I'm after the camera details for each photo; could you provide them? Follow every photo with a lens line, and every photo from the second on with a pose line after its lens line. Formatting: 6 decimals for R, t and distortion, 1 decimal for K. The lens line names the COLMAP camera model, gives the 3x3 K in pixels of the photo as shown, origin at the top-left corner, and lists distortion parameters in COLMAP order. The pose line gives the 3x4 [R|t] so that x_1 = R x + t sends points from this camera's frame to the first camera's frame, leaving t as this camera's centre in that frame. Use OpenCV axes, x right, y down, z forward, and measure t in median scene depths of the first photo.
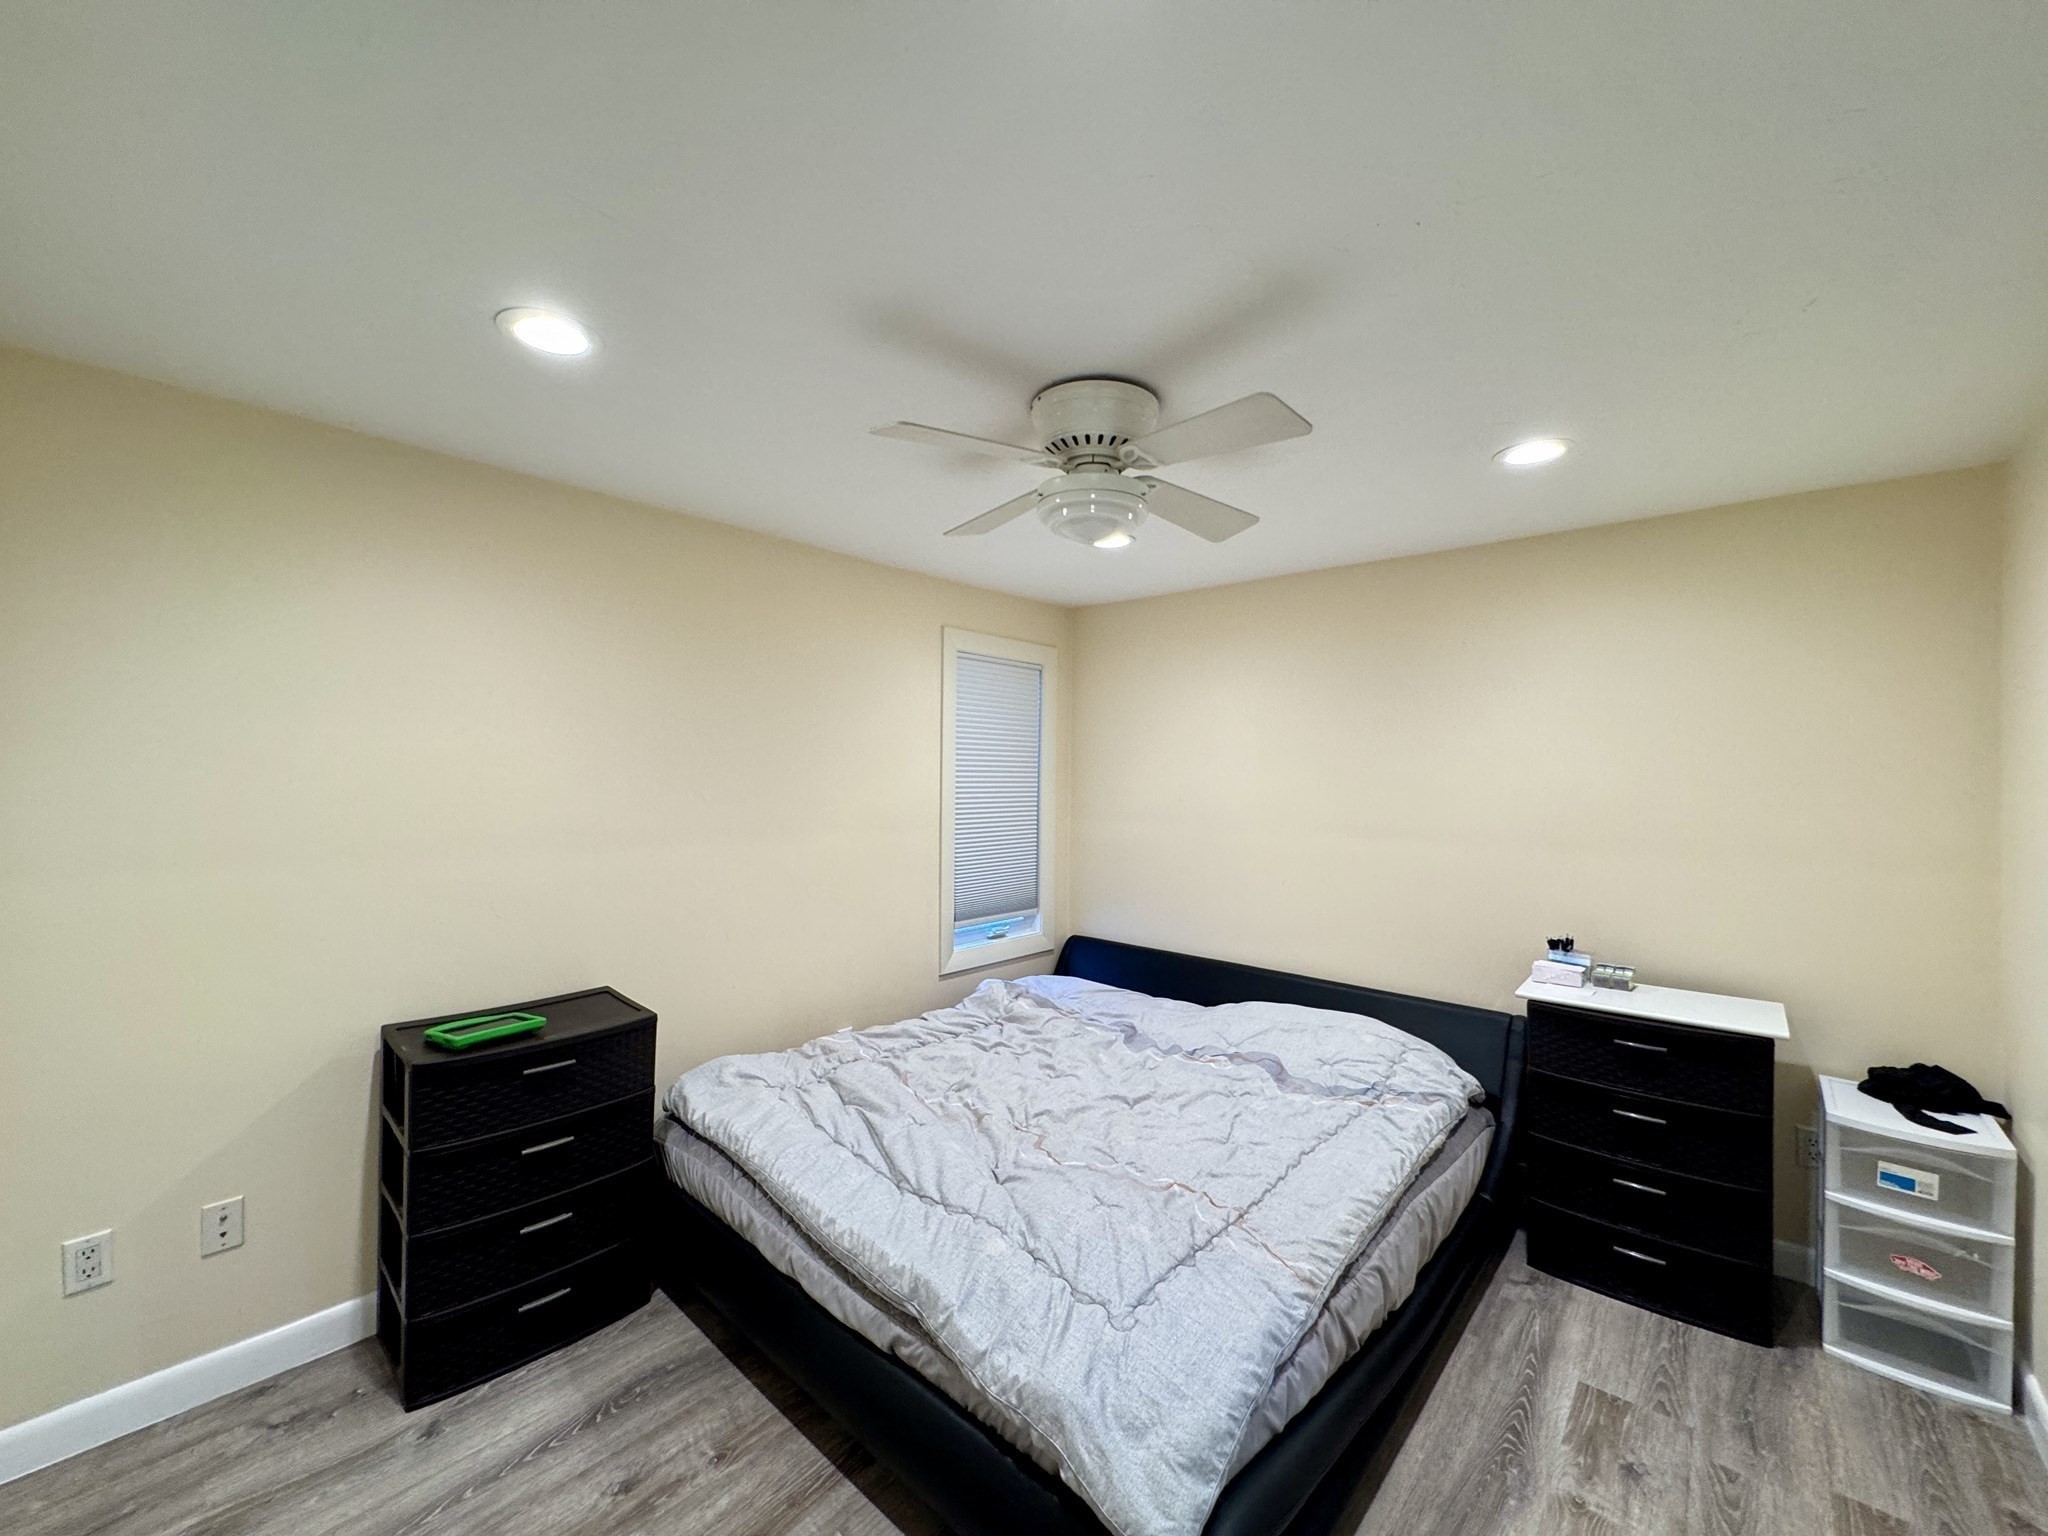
lens RADIAL K [[815.3, 0, 1024.0], [0, 815.3, 768.0], [0, 0, 1]] dist [-0.003316, -0.000646]
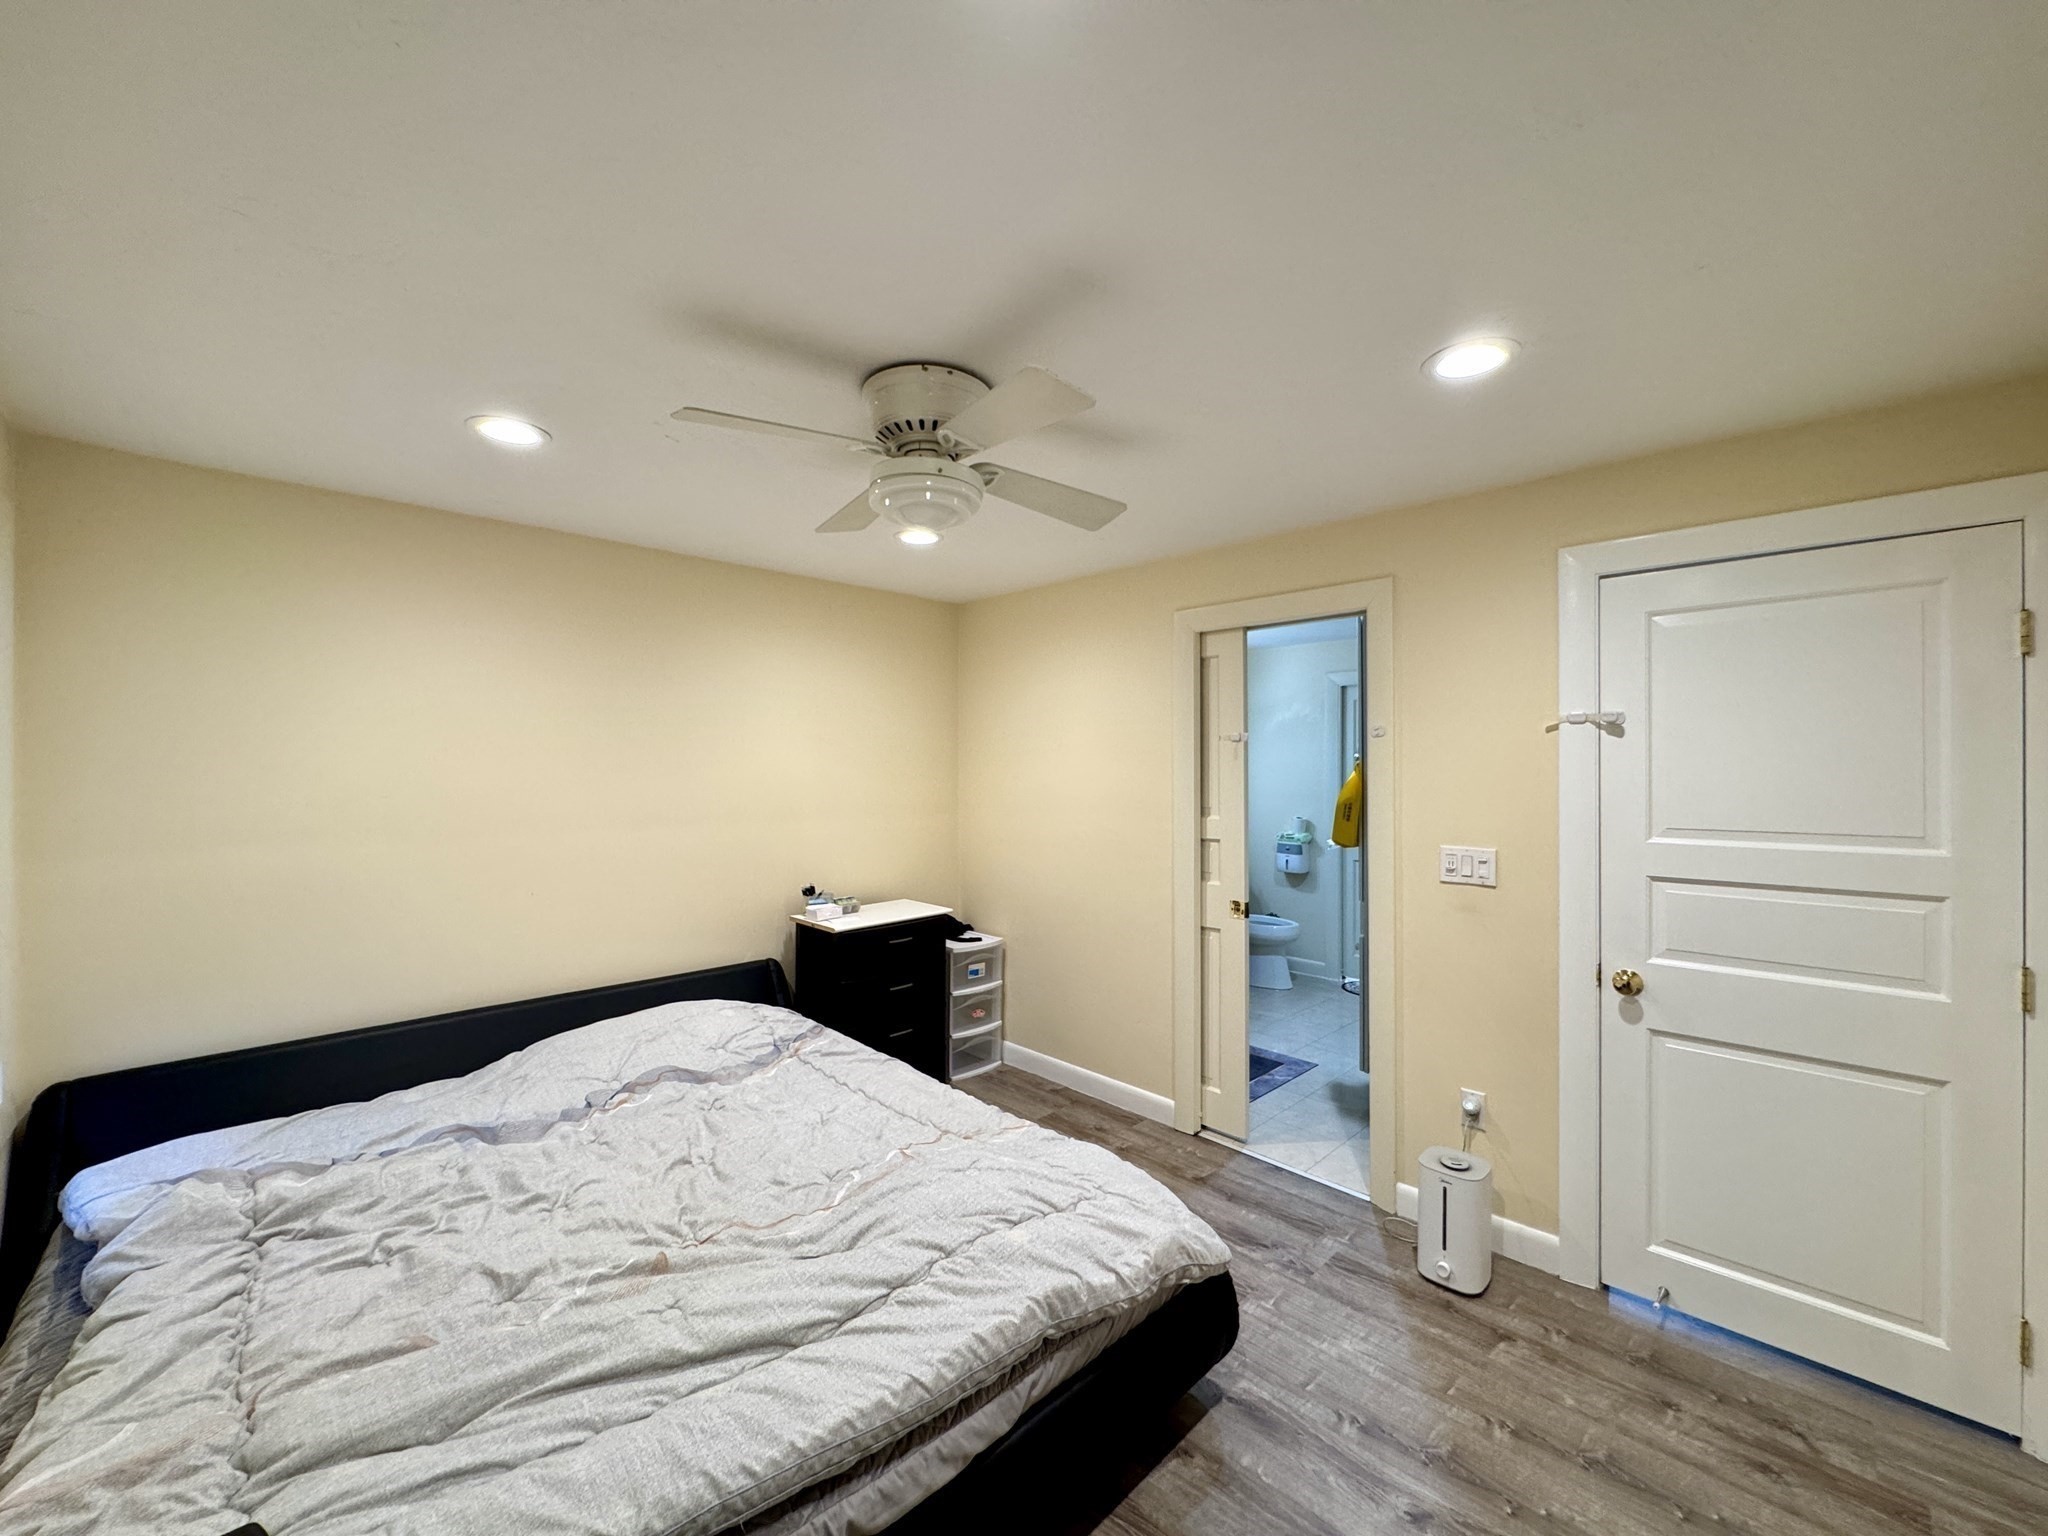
lens RADIAL K [[815.3, 0, 1024.0], [0, 815.3, 768.0], [0, 0, 1]] dist [-0.003316, -0.000646]
pose [[0.060488, -0.012328, 0.998093, -0.656624], [-0.004620, 0.999910, 0.012630, -0.002194], [-0.998158, -0.005375, 0.060426, 0.595402]]
